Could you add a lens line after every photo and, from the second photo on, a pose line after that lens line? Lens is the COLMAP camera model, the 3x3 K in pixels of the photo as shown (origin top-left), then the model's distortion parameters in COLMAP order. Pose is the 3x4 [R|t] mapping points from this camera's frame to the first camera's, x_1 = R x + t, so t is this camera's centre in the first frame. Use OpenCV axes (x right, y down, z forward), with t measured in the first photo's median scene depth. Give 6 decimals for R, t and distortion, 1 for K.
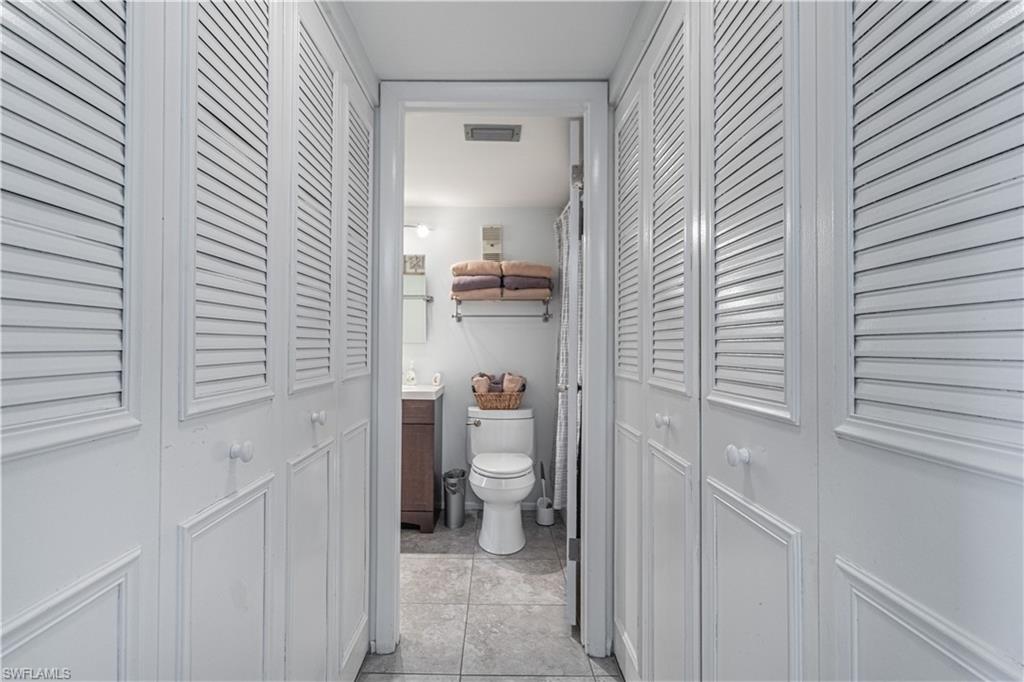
lens RADIAL K [[473.5, 0, 504.1], [0, 473.5, 341.2], [0, 0, 1]] dist [0.001956, 0.000931]
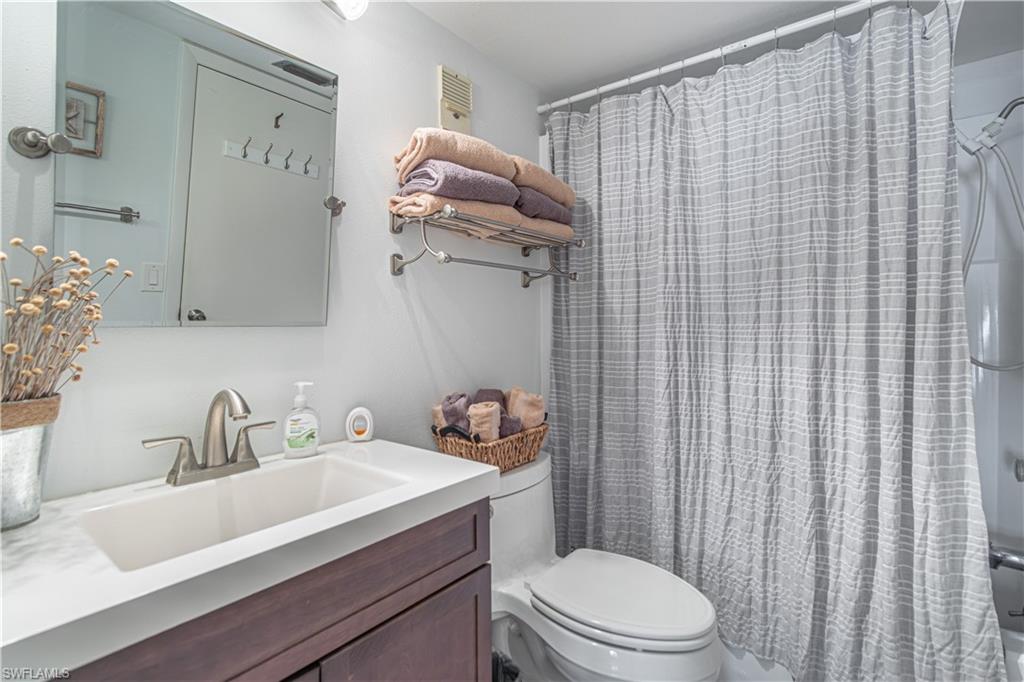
lens RADIAL K [[473.5, 0, 513.5], [0, 473.5, 318.7], [0, 0, 1]] dist [0.001956, 0.000931]
pose [[0.647527, 0.004790, 0.762027, -0.461019], [-0.005140, 0.999985, -0.001918, -0.003541], [-0.762025, -0.002675, 0.647542, 0.882934]]
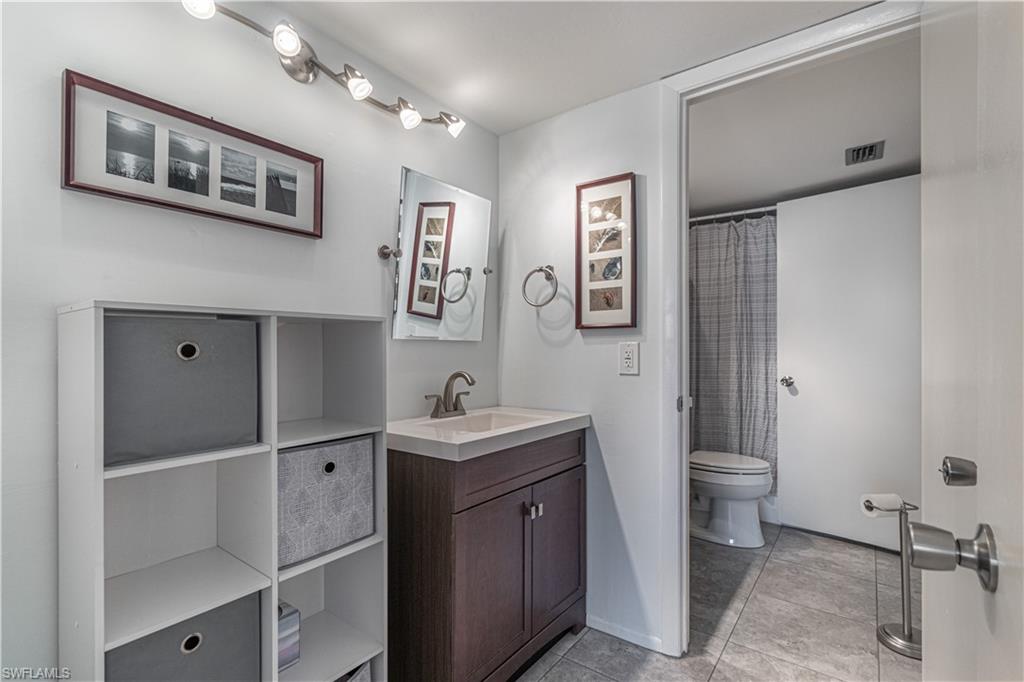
lens RADIAL K [[473.5, 0, 507.9], [0, 473.5, 344.4], [0, 0, 1]] dist [0.001956, 0.000931]
pose [[0.614246, -0.009828, 0.789054, -1.226416], [-0.005864, 0.999838, 0.017019, -0.011240], [-0.789093, -0.015081, 0.614089, 0.838120]]
